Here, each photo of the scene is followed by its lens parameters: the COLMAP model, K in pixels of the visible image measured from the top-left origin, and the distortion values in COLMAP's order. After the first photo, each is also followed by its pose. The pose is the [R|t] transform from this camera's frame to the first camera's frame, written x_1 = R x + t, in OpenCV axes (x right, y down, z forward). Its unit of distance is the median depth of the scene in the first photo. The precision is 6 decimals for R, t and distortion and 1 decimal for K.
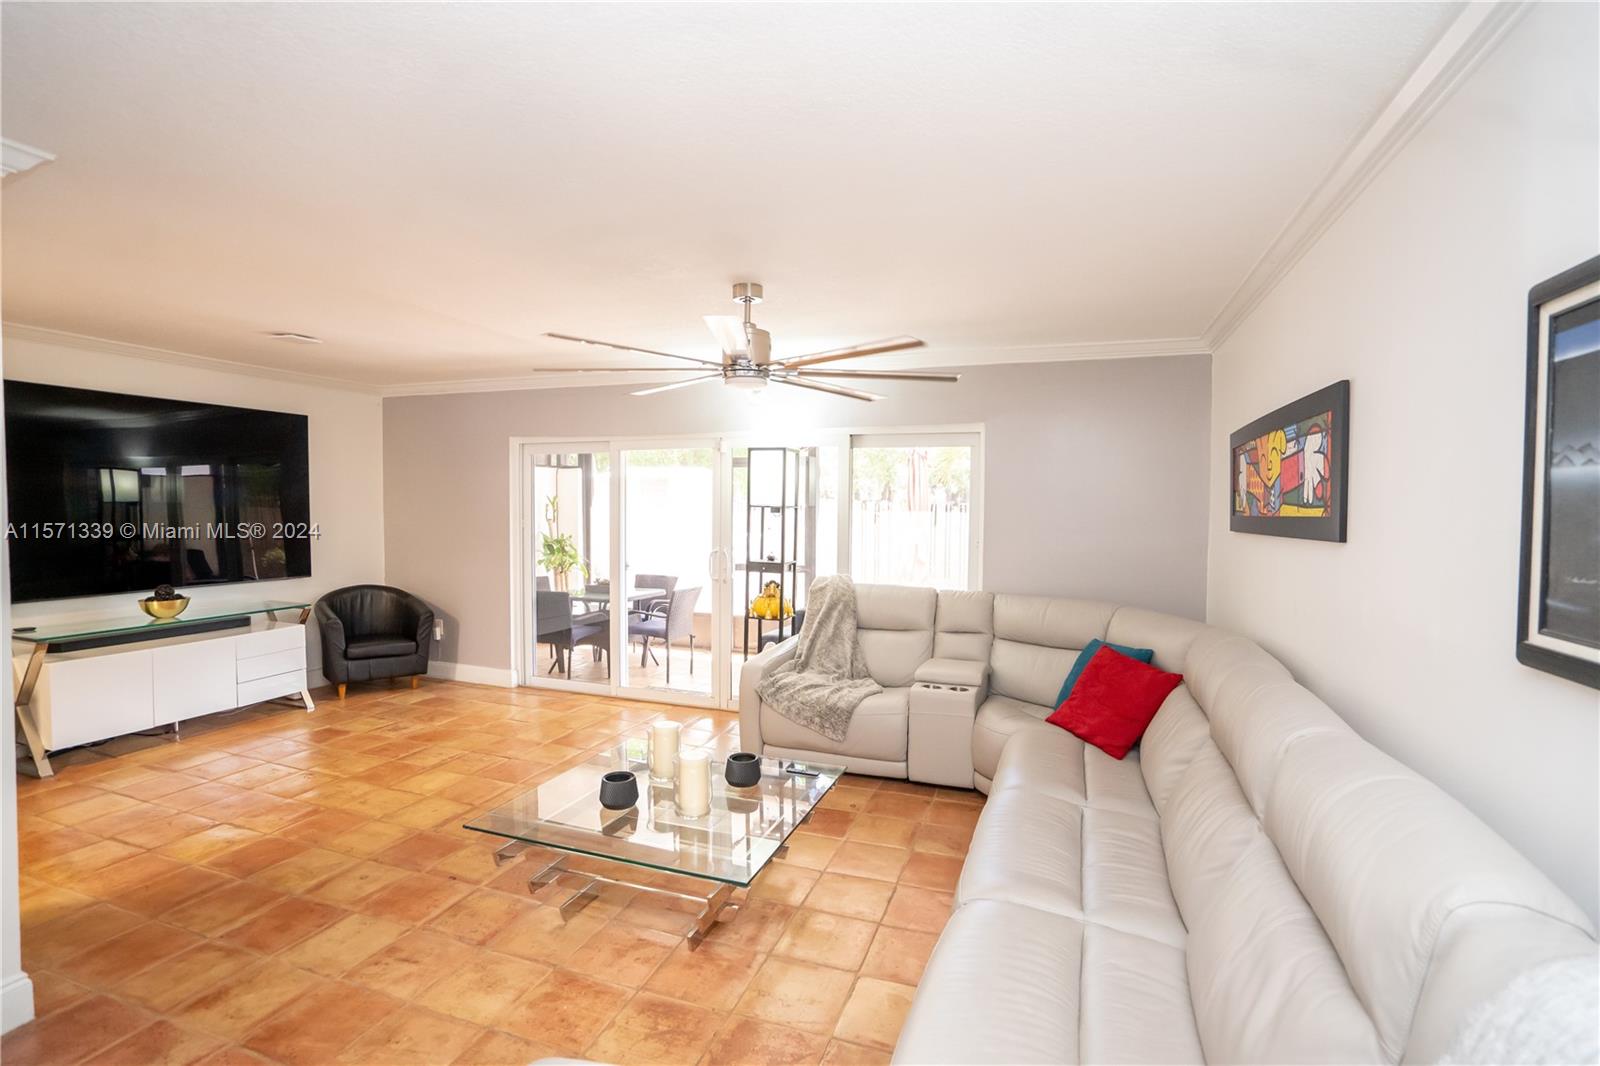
lens RADIAL K [[753.2, 0, 800.0], [0, 753.2, 533.0], [0, 0, 1]] dist [-0.000786, 0.000314]
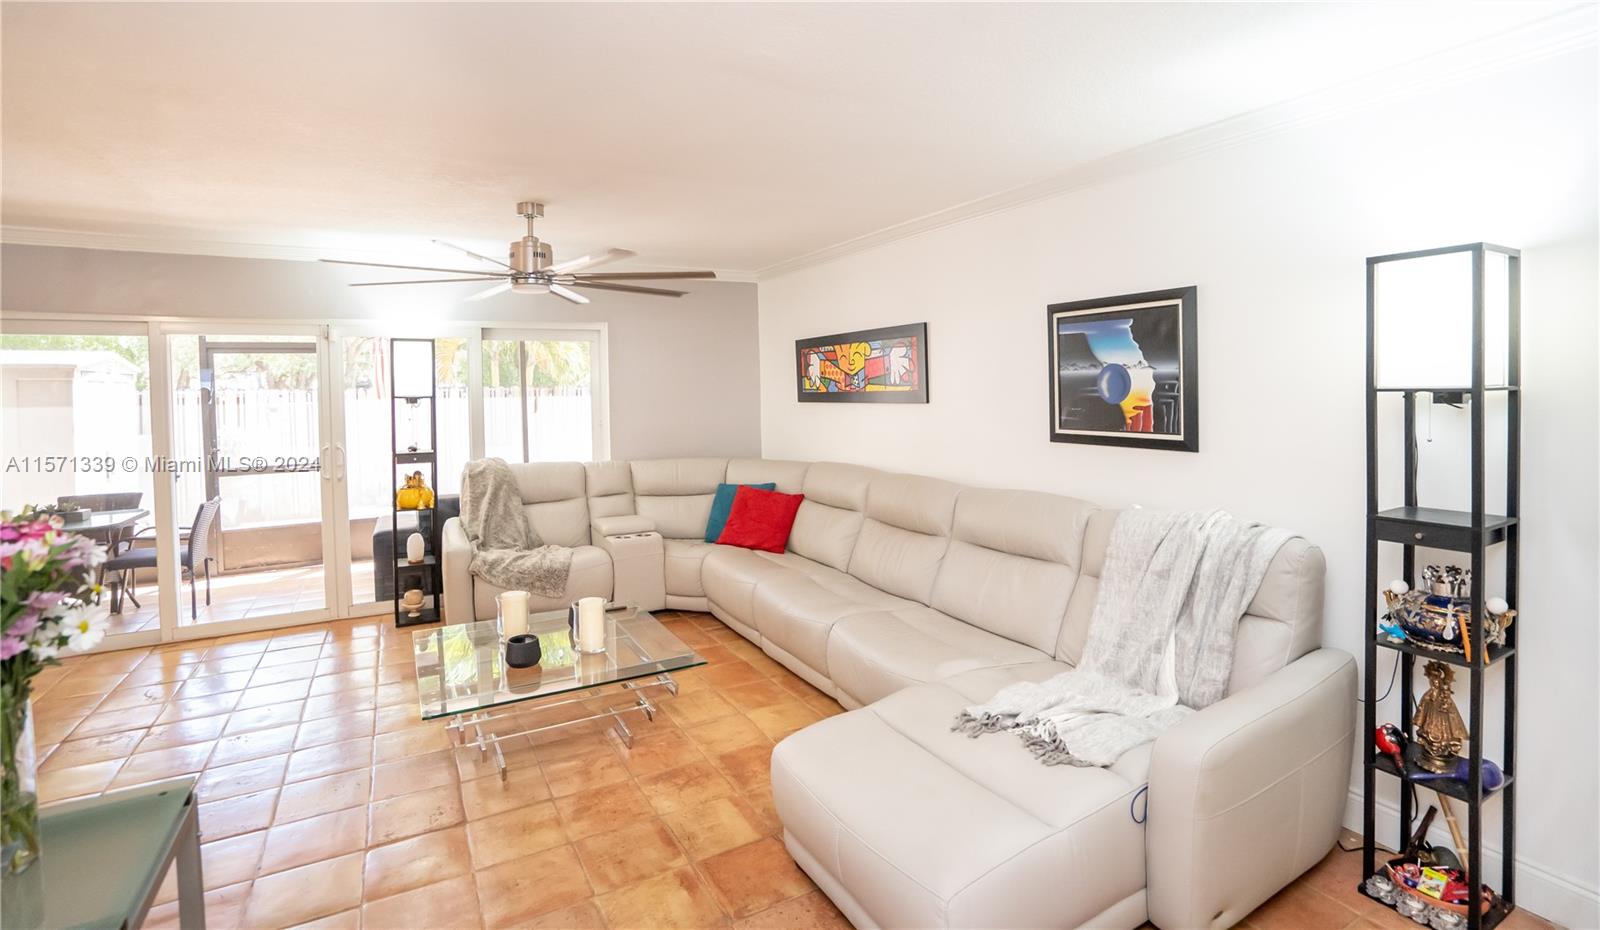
lens RADIAL K [[751.8, 0, 800.0], [0, 751.8, 389.1], [0, 0, 1]] dist [-0.070907, 0.000045]
pose [[0.669647, -0.026042, 0.742223, -0.534192], [0.050462, 0.998671, -0.010489, -0.011786], [-0.740963, 0.044478, 0.670071, -0.046237]]
